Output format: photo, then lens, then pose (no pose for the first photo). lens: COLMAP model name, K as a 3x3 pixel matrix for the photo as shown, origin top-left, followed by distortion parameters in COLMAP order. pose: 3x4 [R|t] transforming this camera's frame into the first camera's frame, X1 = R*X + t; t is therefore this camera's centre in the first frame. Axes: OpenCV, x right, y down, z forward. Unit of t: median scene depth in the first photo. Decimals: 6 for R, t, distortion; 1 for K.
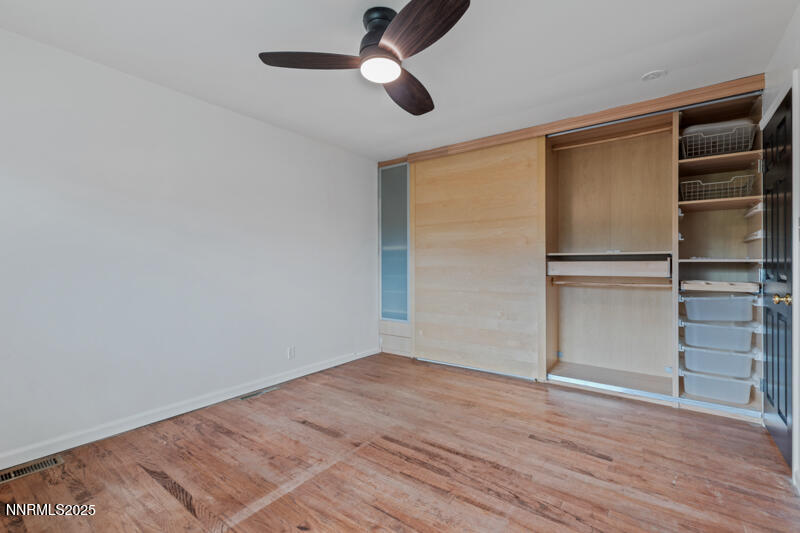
lens RADIAL K [[349.4, 0, 401.3], [0, 349.4, 265.8], [0, 0, 1]] dist [0.005292, -0.001600]
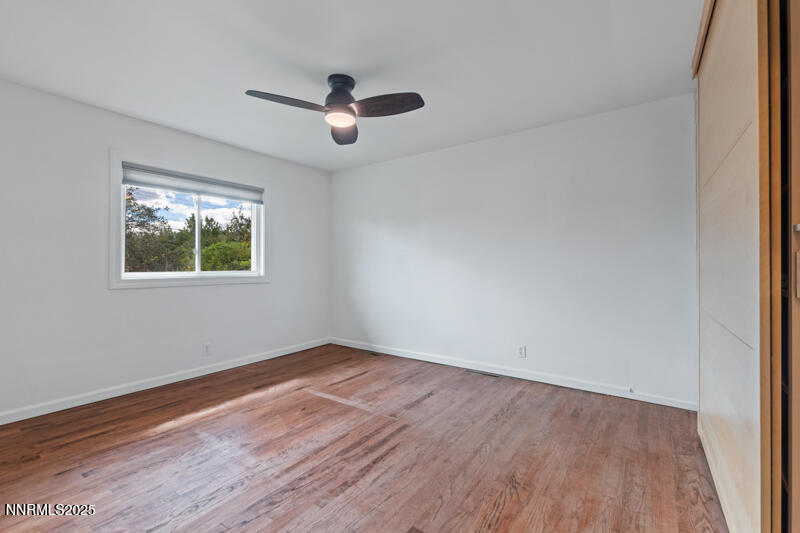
lens RADIAL K [[349.4, 0, 401.5], [0, 349.4, 264.7], [0, 0, 1]] dist [0.005292, -0.001600]
pose [[0.024558, 0.002779, -0.999695, 1.127067], [0.000691, 0.999996, 0.002797, -0.003170], [0.999698, -0.000759, 0.024556, 1.066263]]
